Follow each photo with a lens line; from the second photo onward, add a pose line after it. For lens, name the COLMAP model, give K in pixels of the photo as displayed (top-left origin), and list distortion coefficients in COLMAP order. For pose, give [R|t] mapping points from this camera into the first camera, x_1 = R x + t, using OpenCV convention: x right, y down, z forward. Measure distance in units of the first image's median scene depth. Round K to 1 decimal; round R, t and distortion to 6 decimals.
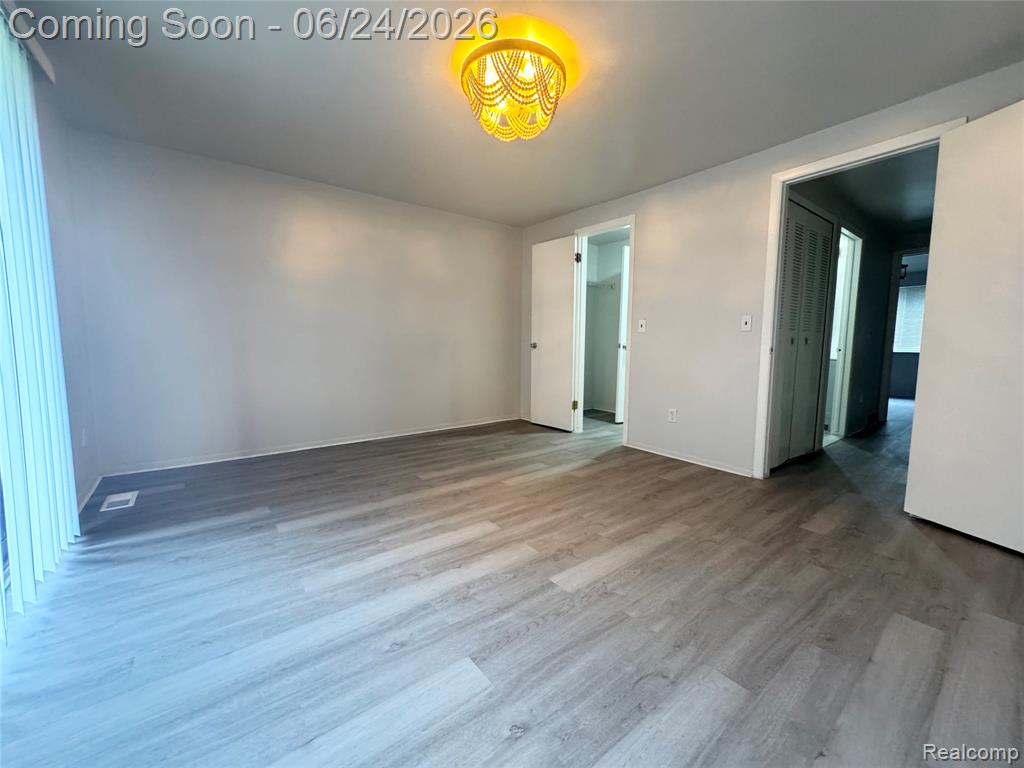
lens RADIAL K [[410.2, 0, 512.9], [0, 410.2, 384.3], [0, 0, 1]] dist [-0.001954, -0.000142]
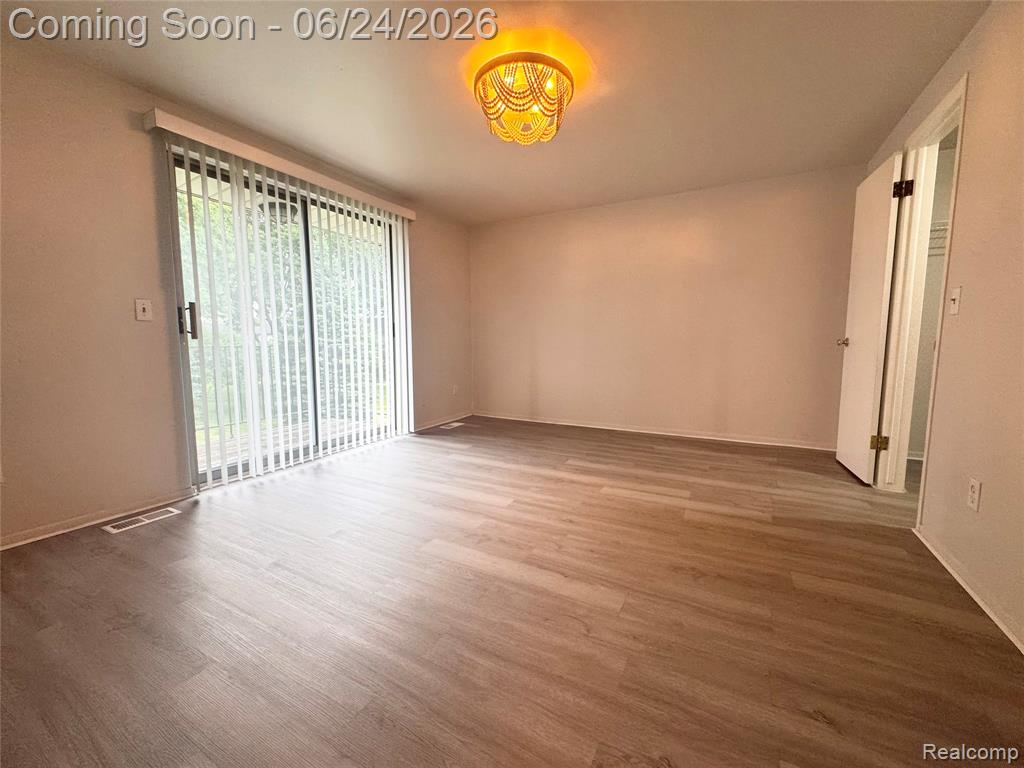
lens RADIAL K [[410.2, 0, 512.2], [0, 410.2, 380.7], [0, 0, 1]] dist [-0.001954, -0.000142]
pose [[0.395466, 0.083249, -0.914700, 0.862909], [-0.088426, 0.994709, 0.052300, -0.040135], [0.914214, 0.060200, 0.400735, 0.499743]]
